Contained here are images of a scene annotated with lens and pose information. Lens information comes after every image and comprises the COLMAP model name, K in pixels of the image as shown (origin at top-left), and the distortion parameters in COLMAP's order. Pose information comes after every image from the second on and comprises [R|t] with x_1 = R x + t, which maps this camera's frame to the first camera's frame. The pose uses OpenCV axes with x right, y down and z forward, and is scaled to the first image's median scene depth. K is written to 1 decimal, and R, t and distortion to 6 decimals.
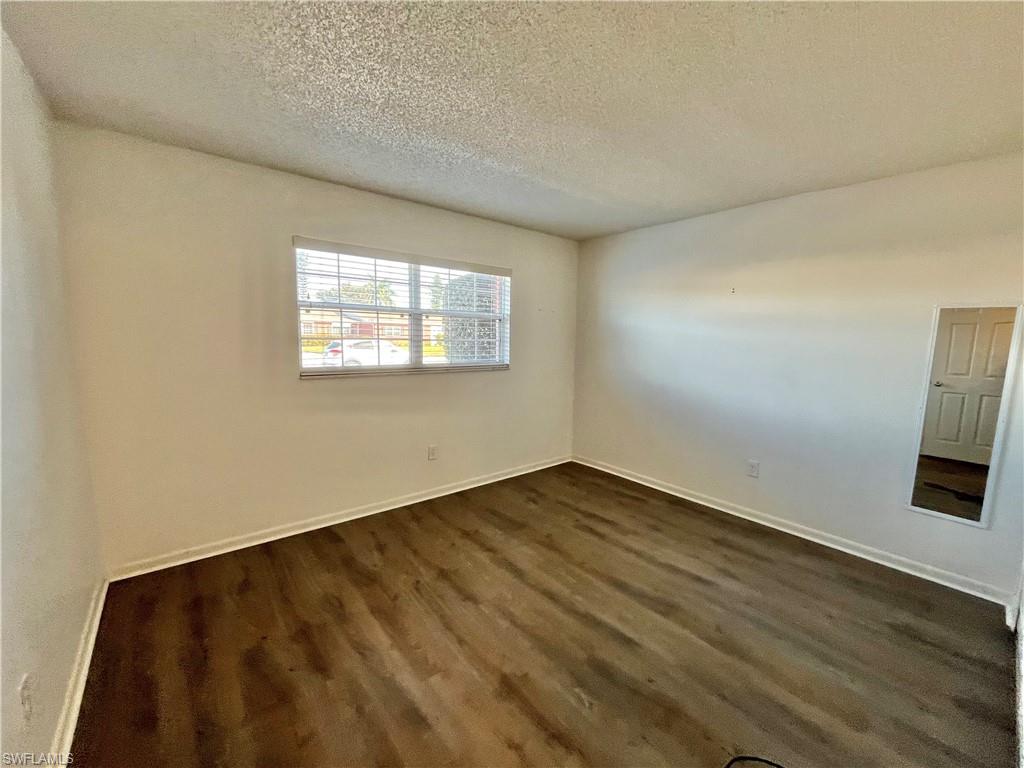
lens RADIAL K [[419.1, 0, 520.2], [0, 419.1, 387.1], [0, 0, 1]] dist [0.004600, 0.000905]
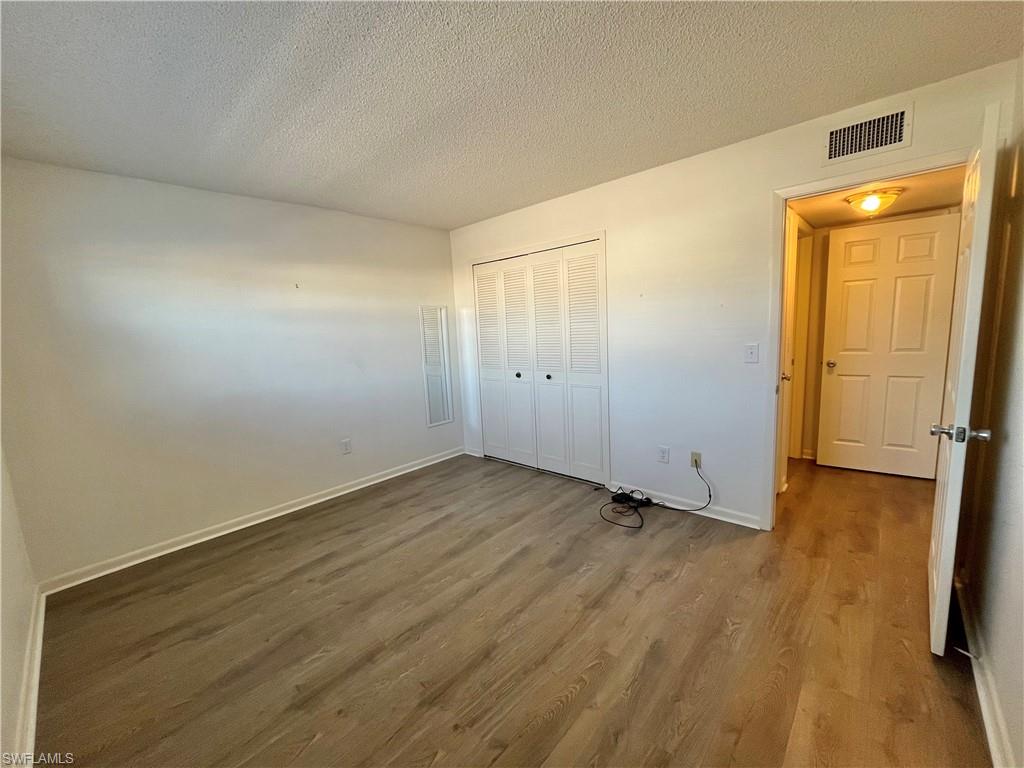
lens RADIAL K [[419.1, 0, 500.9], [0, 419.1, 387.2], [0, 0, 1]] dist [0.004600, 0.000905]
pose [[-0.126641, -0.155581, 0.979672, -0.725716], [0.172232, 0.969174, 0.176178, -0.110204], [-0.976882, 0.191042, -0.095941, 0.836714]]
